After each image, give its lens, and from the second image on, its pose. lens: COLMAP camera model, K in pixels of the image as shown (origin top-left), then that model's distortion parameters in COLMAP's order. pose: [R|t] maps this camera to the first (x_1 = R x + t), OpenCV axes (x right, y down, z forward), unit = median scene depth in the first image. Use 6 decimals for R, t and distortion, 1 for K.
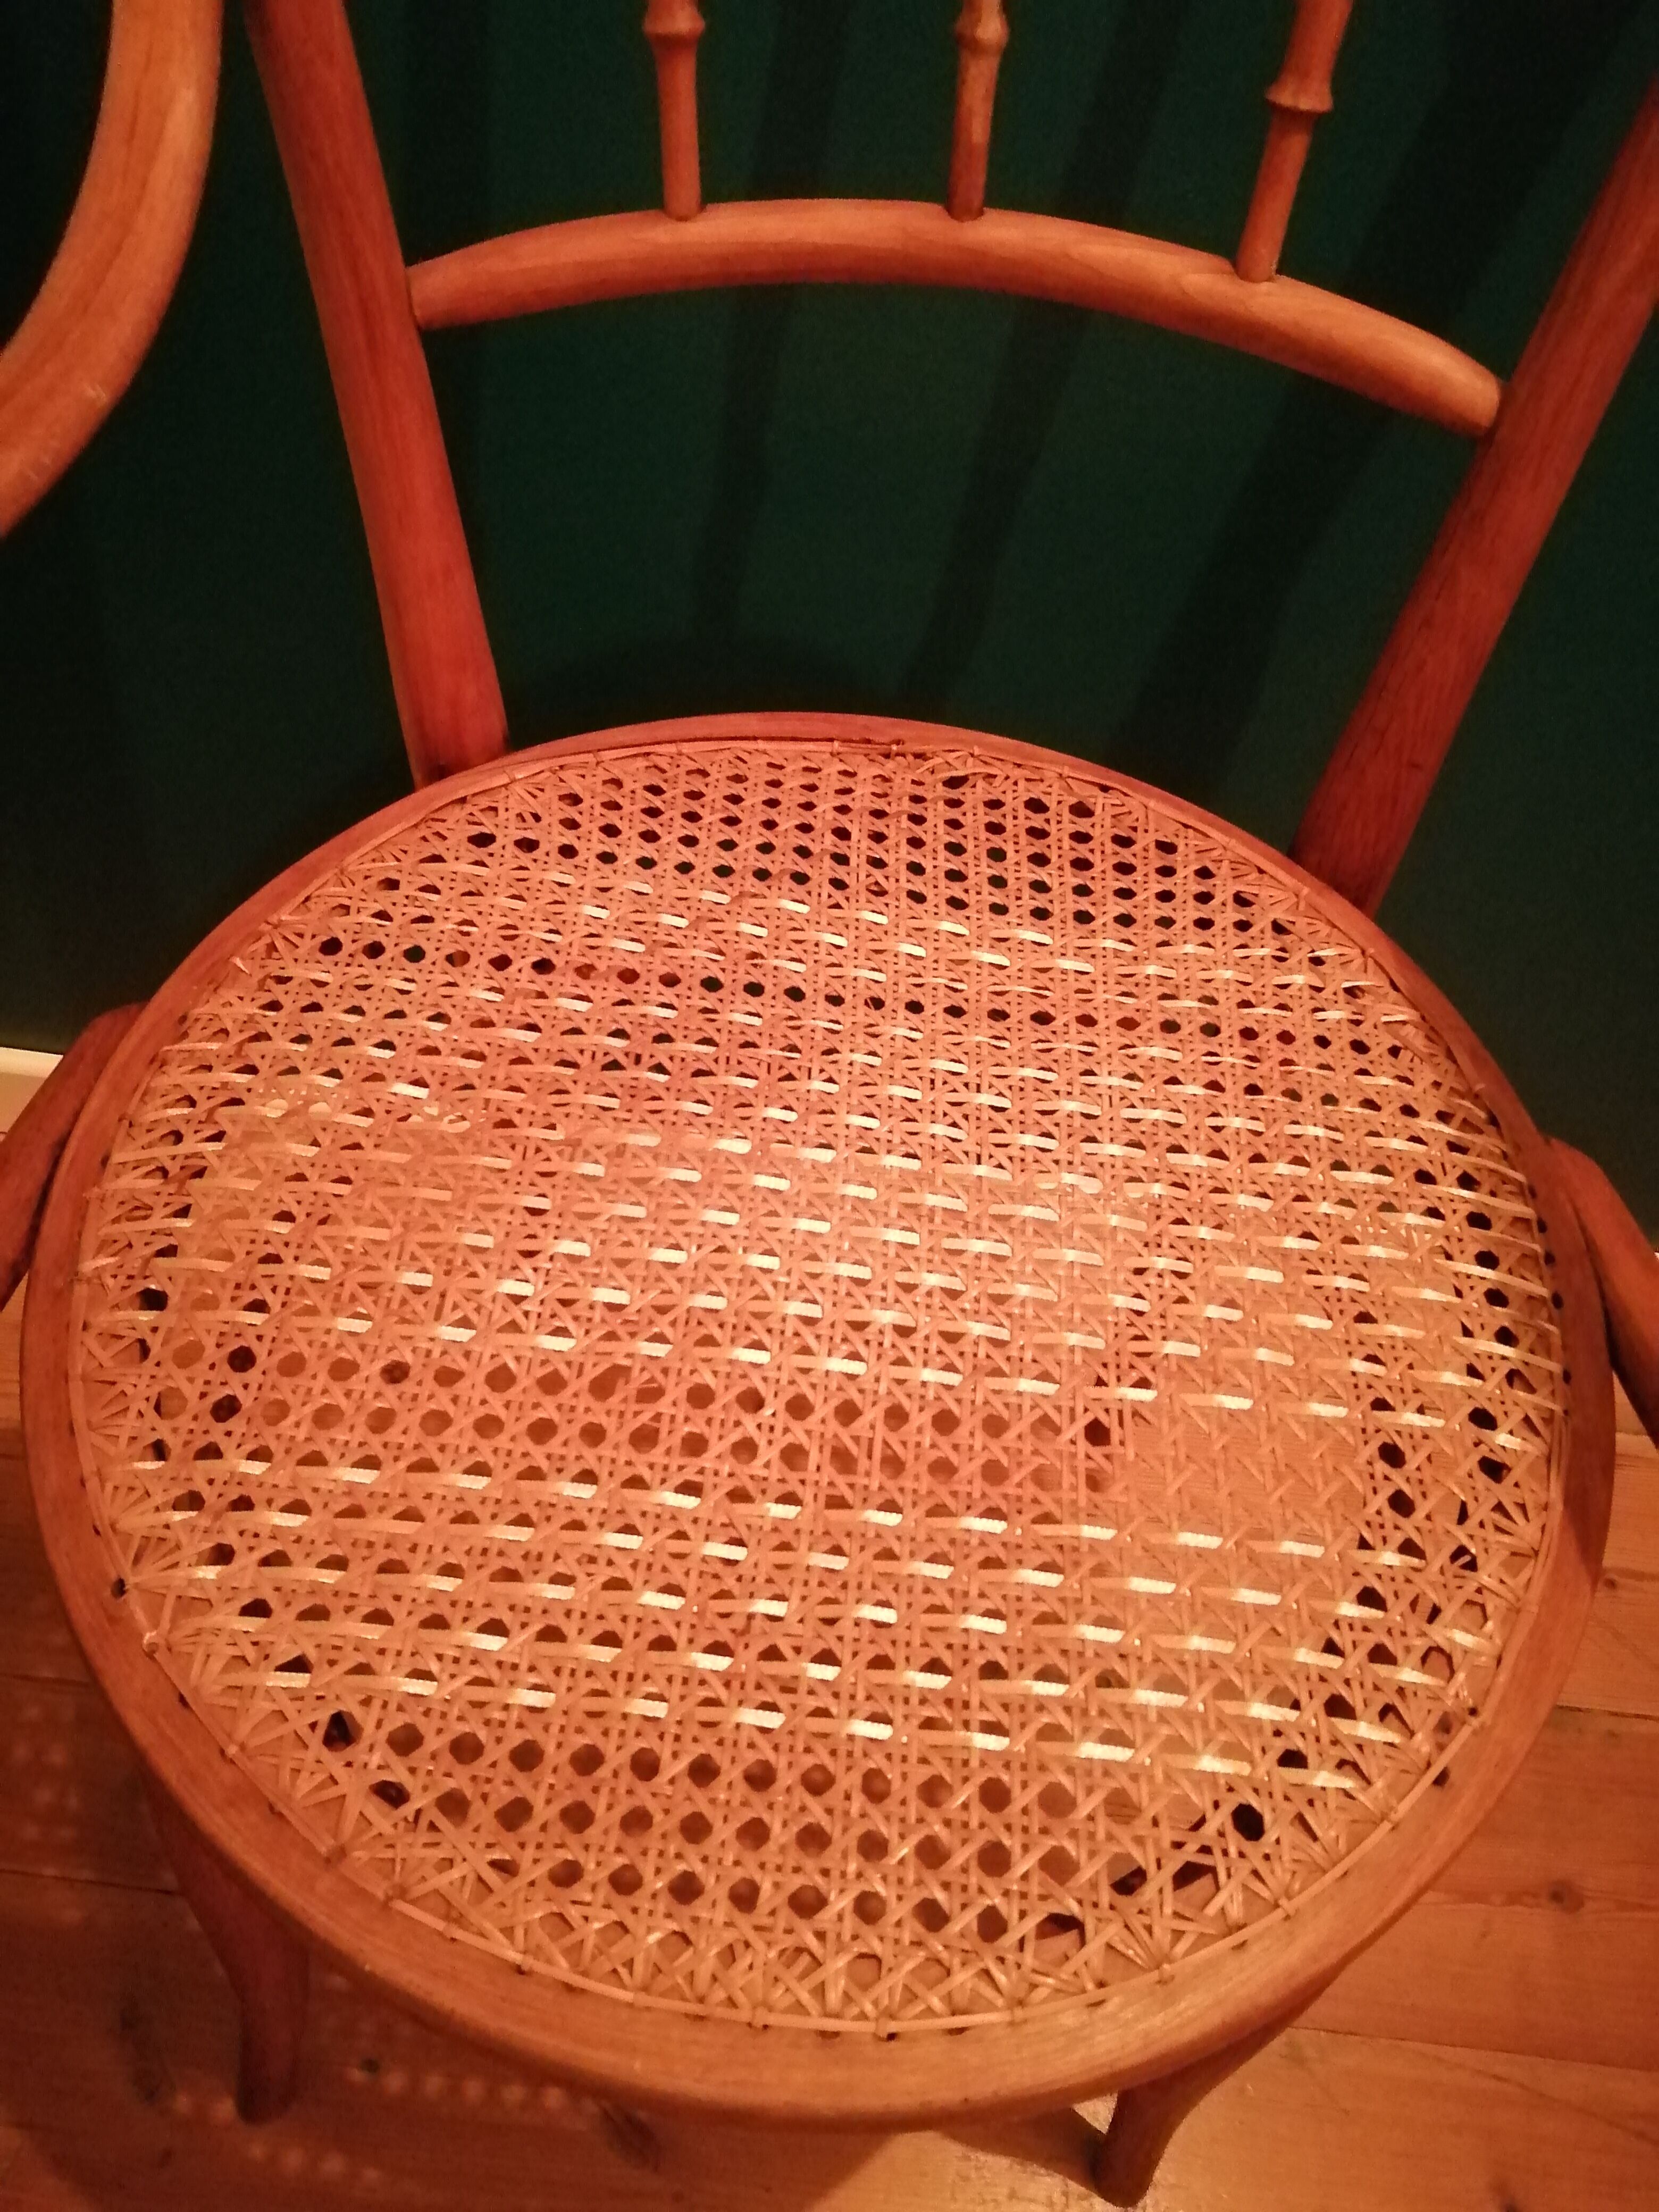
lens RADIAL K [[1787.7, 0, 823.6], [0, 1787.7, 1103.5], [0, 0, 1]] dist [0.038042, -0.069780]
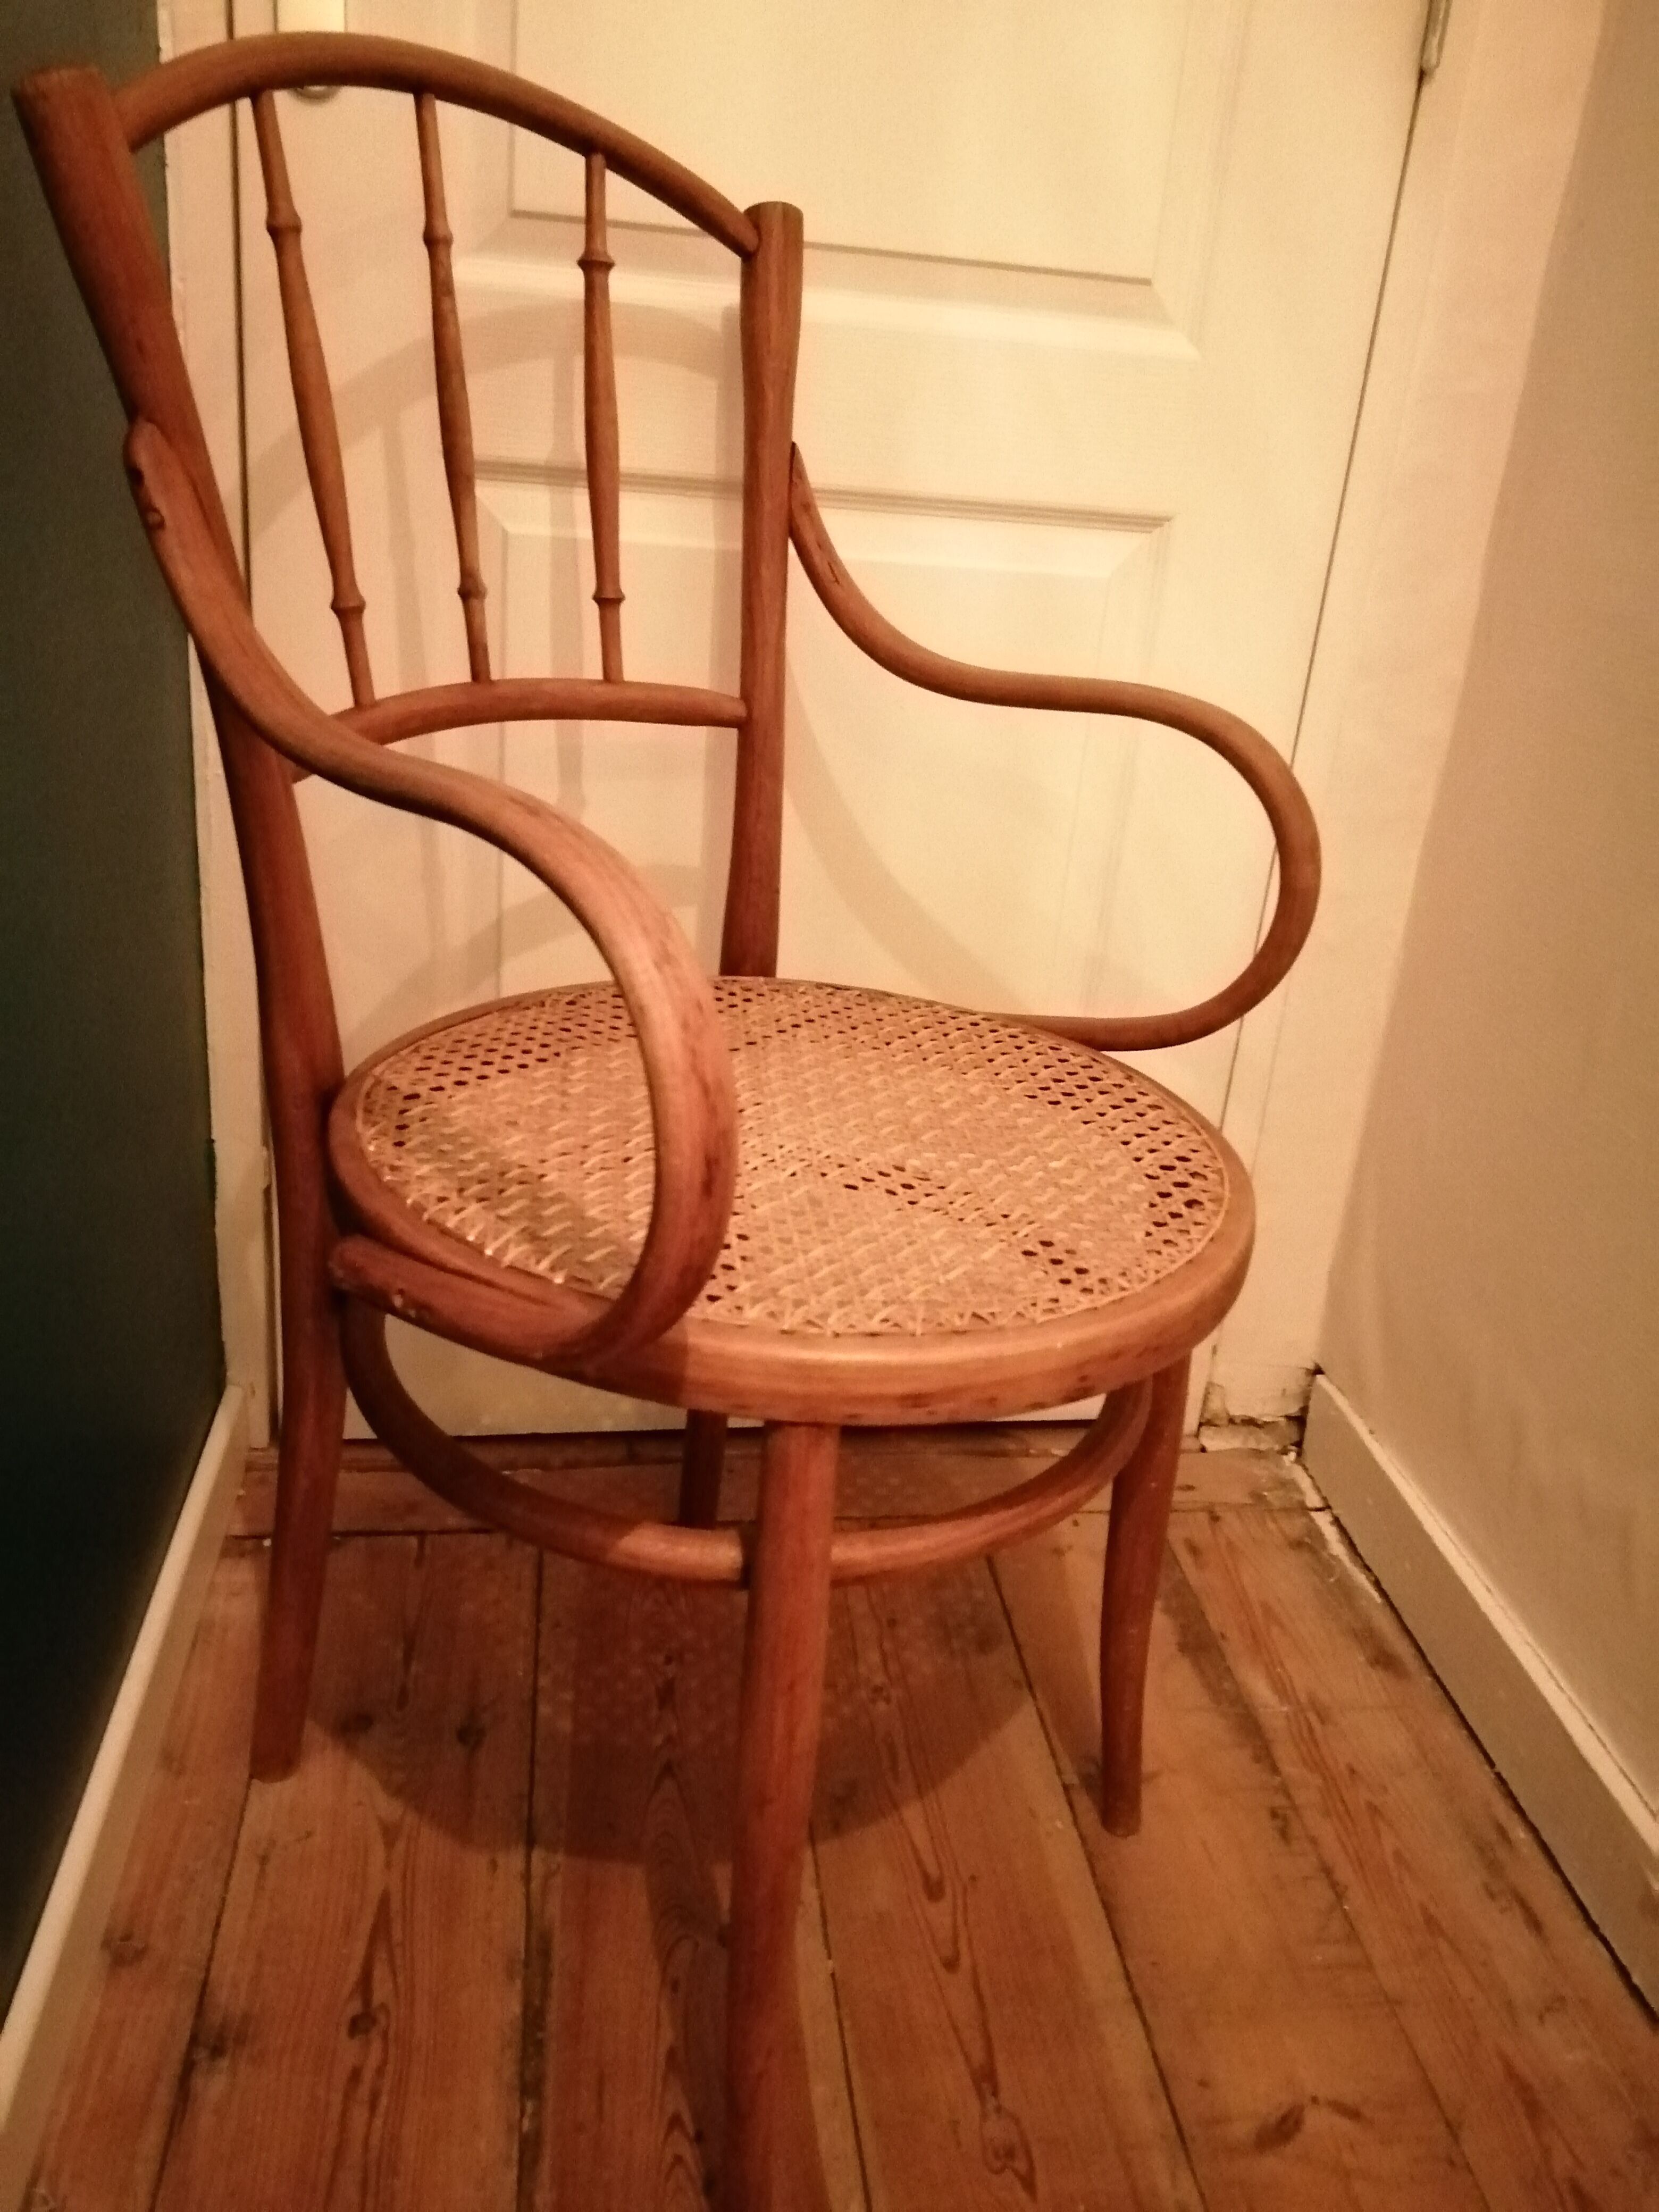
lens RADIAL K [[1787.7, 0, 825.2], [0, 1787.7, 1099.3], [0, 0, 1]] dist [0.038042, -0.069780]
pose [[0.560657, -0.325568, 0.761361, -1.259503], [0.615264, 0.779150, -0.119899, 0.266092], [-0.554179, 0.535660, 0.637146, -0.123416]]
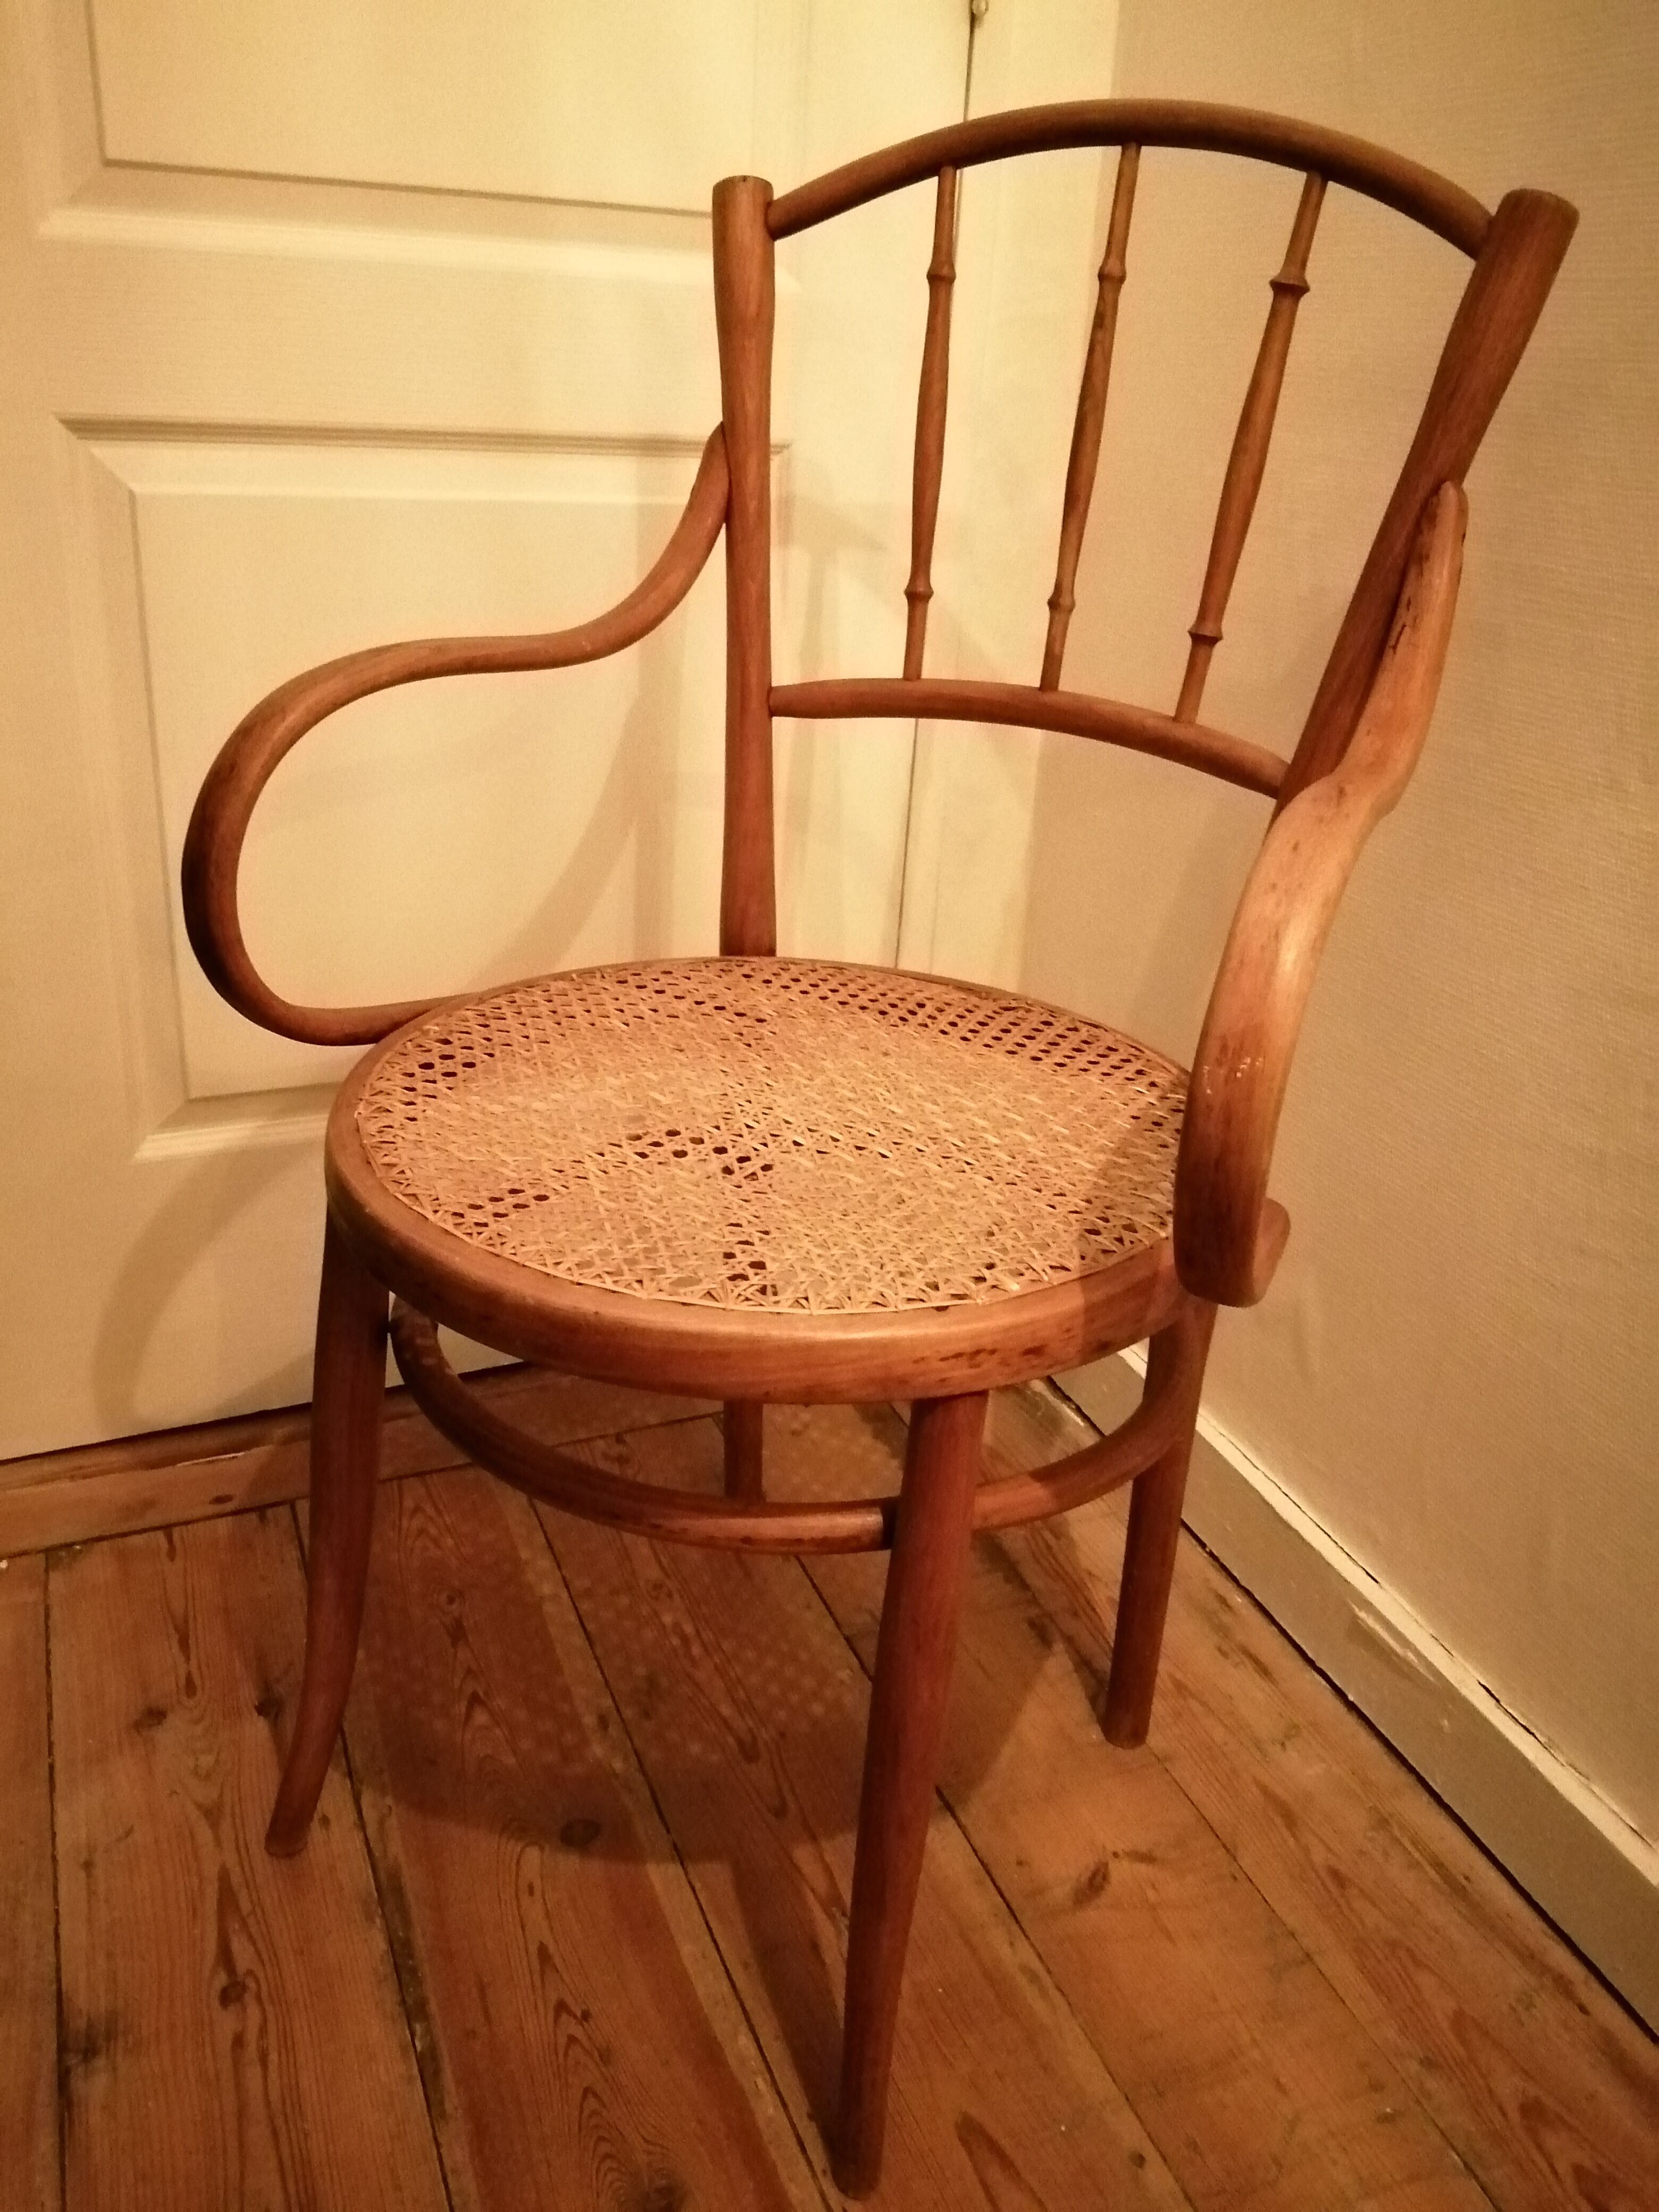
lens RADIAL K [[1787.7, 0, 829.8], [0, 1787.7, 1104.5], [0, 0, 1]] dist [0.038042, -0.069780]
pose [[0.323939, -0.415404, 0.850002, -1.421981], [0.716908, 0.694040, 0.065967, 0.178135], [-0.617338, 0.588004, 0.522633, -0.077630]]
